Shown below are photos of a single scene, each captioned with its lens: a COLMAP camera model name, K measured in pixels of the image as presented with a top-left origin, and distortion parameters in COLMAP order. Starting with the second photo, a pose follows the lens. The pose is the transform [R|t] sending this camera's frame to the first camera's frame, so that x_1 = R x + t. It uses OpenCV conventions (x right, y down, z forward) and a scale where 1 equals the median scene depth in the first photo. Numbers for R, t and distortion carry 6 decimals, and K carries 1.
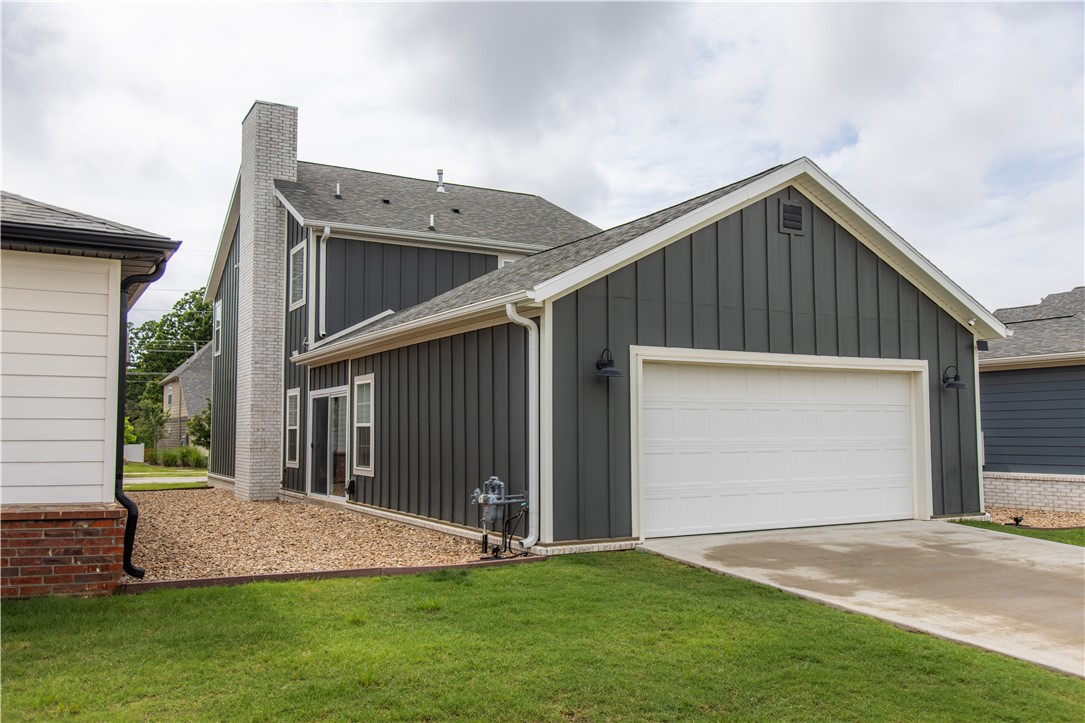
lens RADIAL K [[891.7, 0, 542.5], [0, 891.7, 361.5], [0, 0, 1]] dist [0.057527, -0.001813]
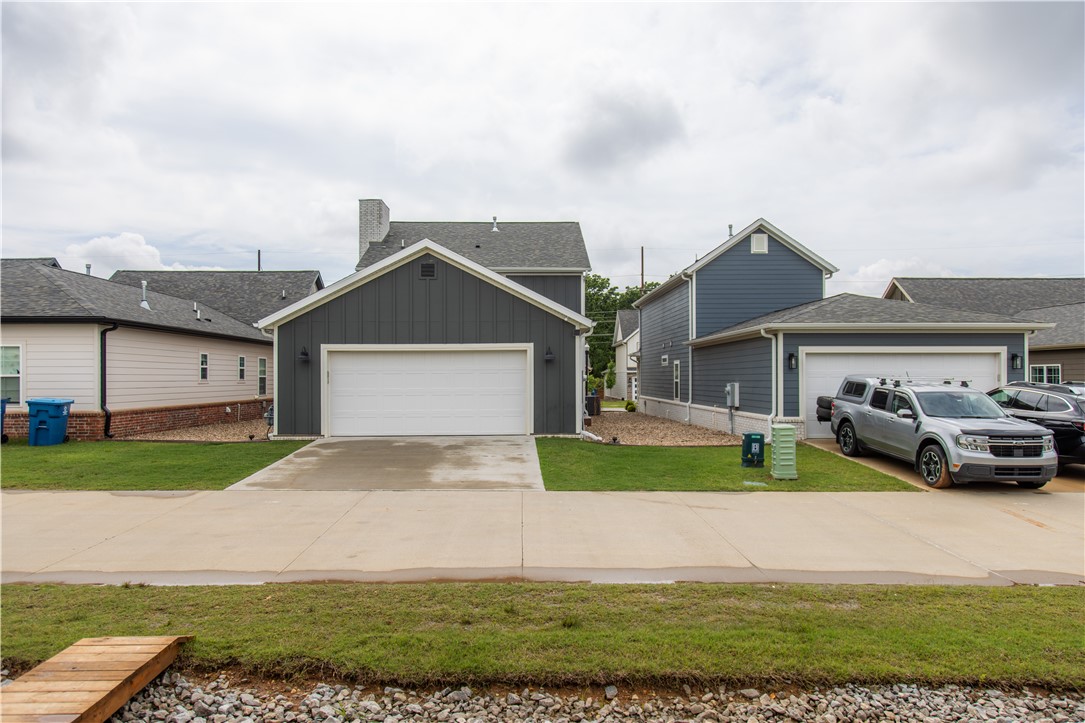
lens RADIAL K [[725.9, 0, 542.5], [0, 725.9, 361.5], [0, 0, 1]] dist [0.029427, 0.000396]
pose [[0.878980, -0.009366, -0.476766, 0.949426], [0.037417, 0.998079, 0.049375, -0.029370], [0.475388, -0.061239, 0.877642, -0.174017]]
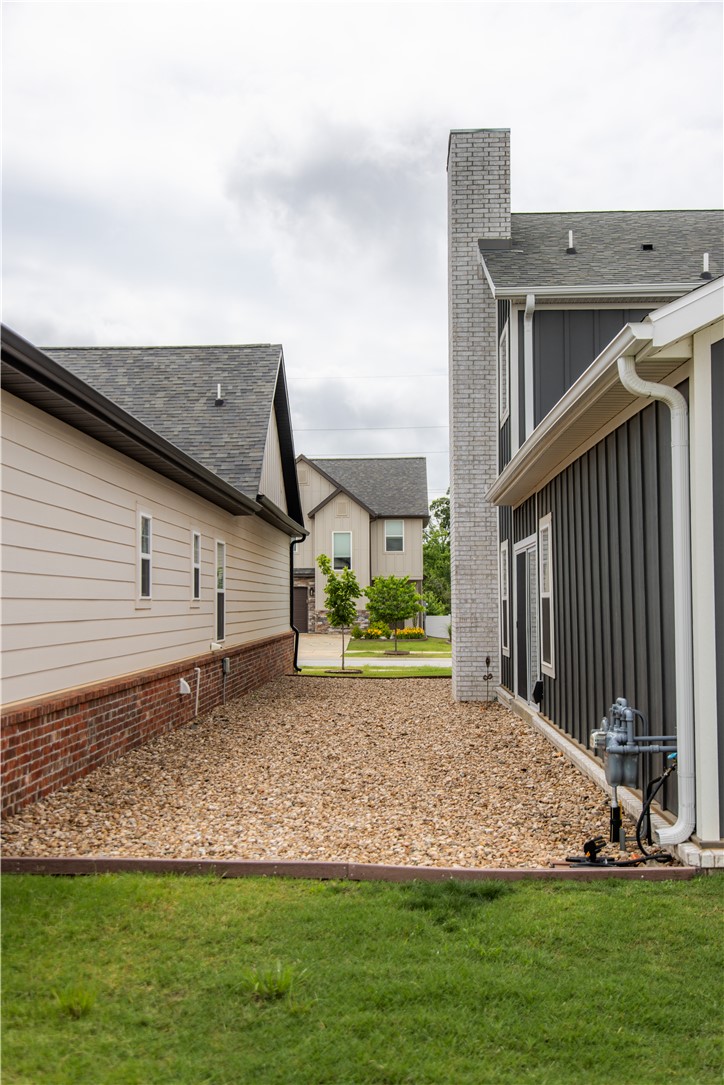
lens RADIAL K [[1169.0, 0, 362.0], [0, 1169.0, 542.5], [0, 0, 1]] dist [0.058753, -0.018263]
pose [[0.856361, -0.028599, -0.515585, 0.117182], [0.044354, 0.998849, 0.018266, 0.013379], [0.514469, -0.038511, 0.856644, 0.233662]]
